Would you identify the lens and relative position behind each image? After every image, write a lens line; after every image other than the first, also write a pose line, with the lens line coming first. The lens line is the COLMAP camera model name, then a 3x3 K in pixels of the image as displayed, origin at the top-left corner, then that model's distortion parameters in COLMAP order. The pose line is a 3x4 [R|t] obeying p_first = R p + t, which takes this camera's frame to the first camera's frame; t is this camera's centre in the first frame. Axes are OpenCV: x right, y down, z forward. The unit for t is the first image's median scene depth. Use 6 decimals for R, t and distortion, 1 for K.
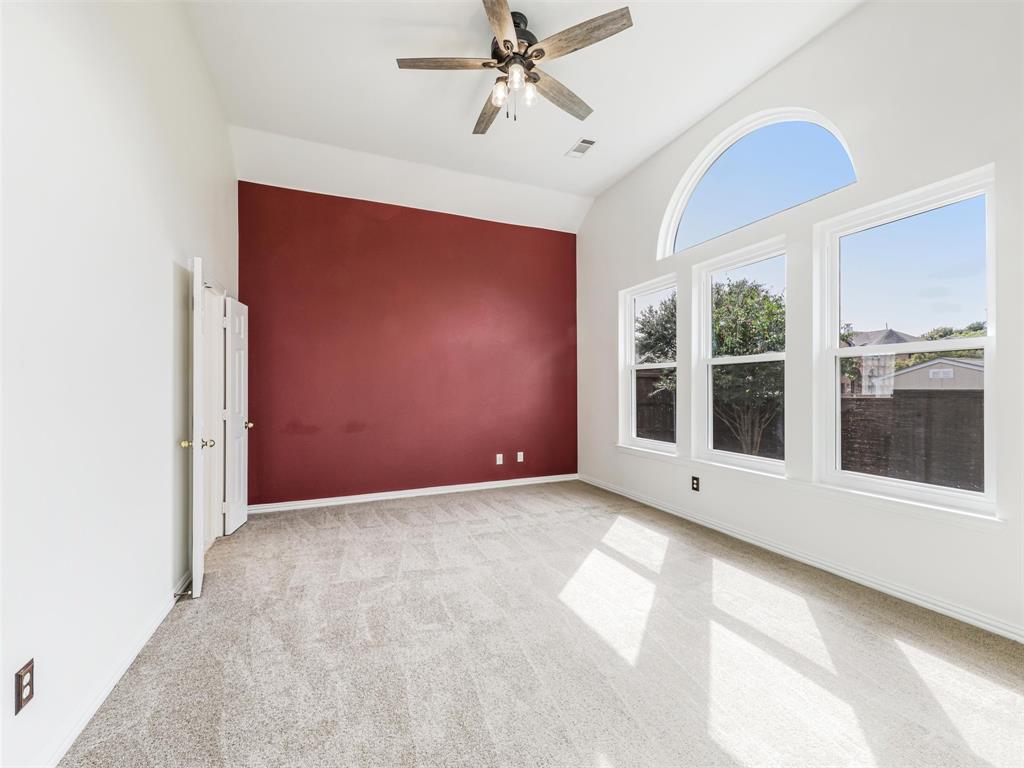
lens RADIAL K [[422.9, 0, 514.3], [0, 422.9, 386.8], [0, 0, 1]] dist [0.004005, -0.000241]
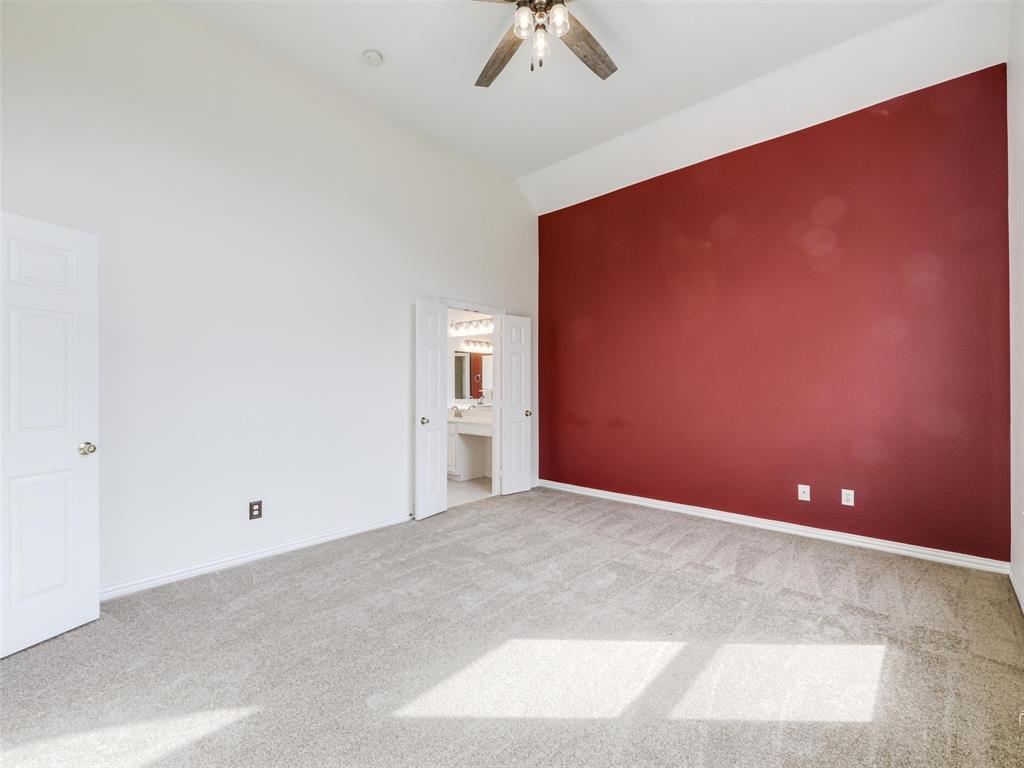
lens RADIAL K [[459.0, 0, 512.6], [0, 459.0, 381.5], [0, 0, 1]] dist [0.004715, 0.000681]
pose [[0.418170, 0.005719, -0.908351, 0.610544], [0.004781, 0.999952, 0.008497, -0.015899], [0.908356, -0.007896, 0.418123, 0.409913]]
